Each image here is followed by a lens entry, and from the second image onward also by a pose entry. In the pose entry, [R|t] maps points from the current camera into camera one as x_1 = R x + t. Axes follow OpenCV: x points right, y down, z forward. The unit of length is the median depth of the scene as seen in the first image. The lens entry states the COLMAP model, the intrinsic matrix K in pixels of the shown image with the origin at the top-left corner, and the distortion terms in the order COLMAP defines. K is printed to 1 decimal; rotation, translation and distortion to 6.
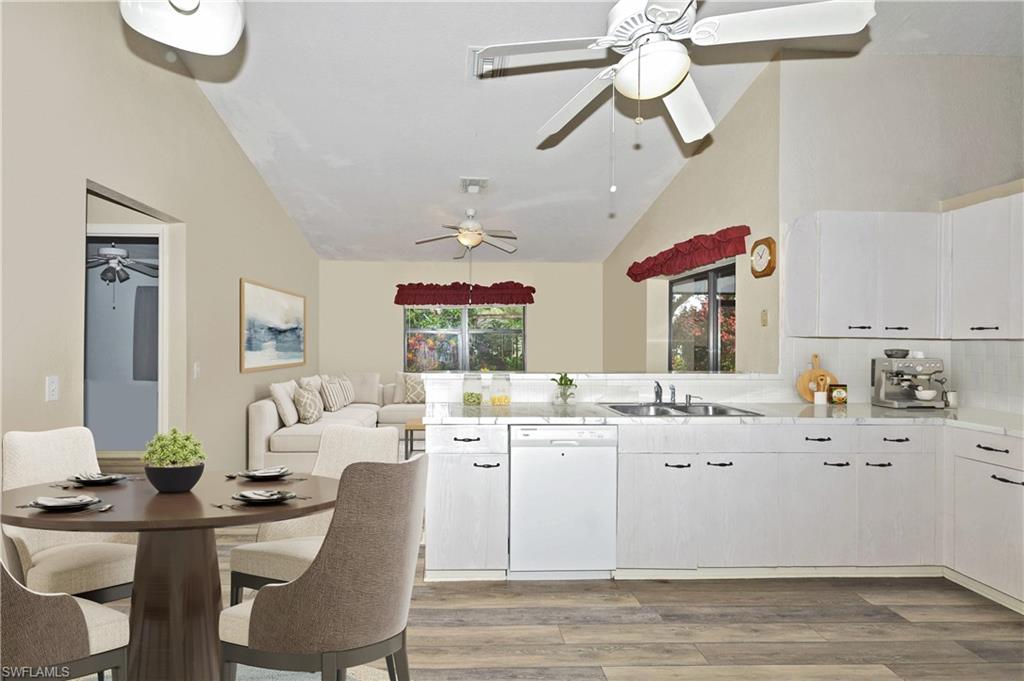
lens RADIAL K [[485.7, 0, 512.0], [0, 485.7, 340.5], [0, 0, 1]] dist [0.015431, -0.000182]
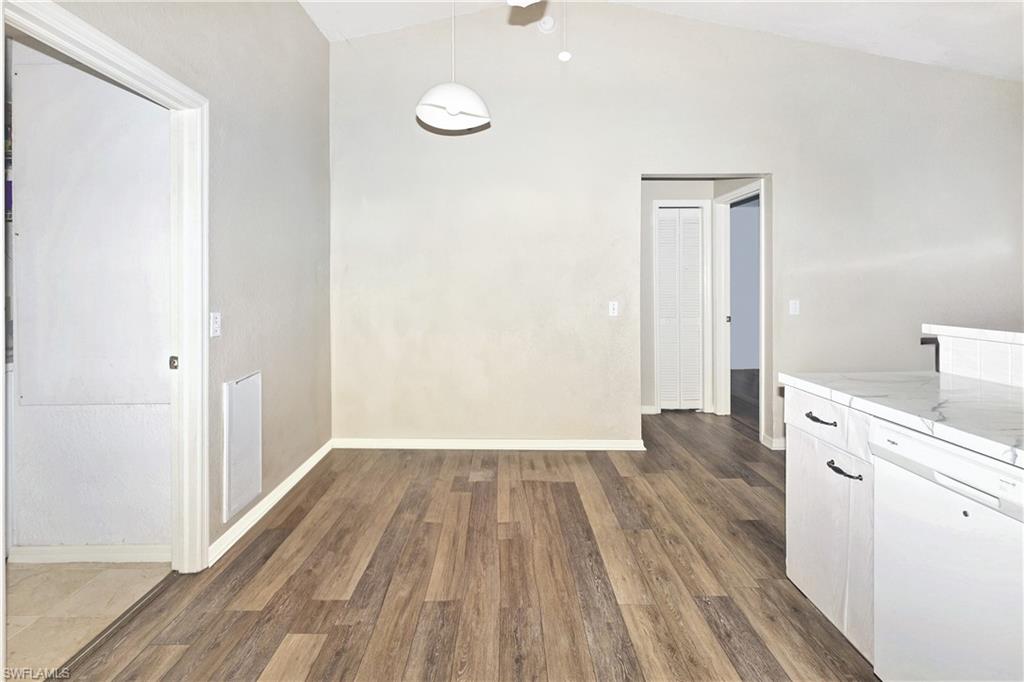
lens RADIAL K [[468.8, 0, 509.9], [0, 468.8, 288.6], [0, 0, 1]] dist [0.000281, -0.000002]
pose [[-0.031382, 0.000702, -0.999507, 0.627172], [-0.006421, 0.999979, 0.000904, 0.030184], [0.999487, 0.006447, -0.031377, 0.660228]]
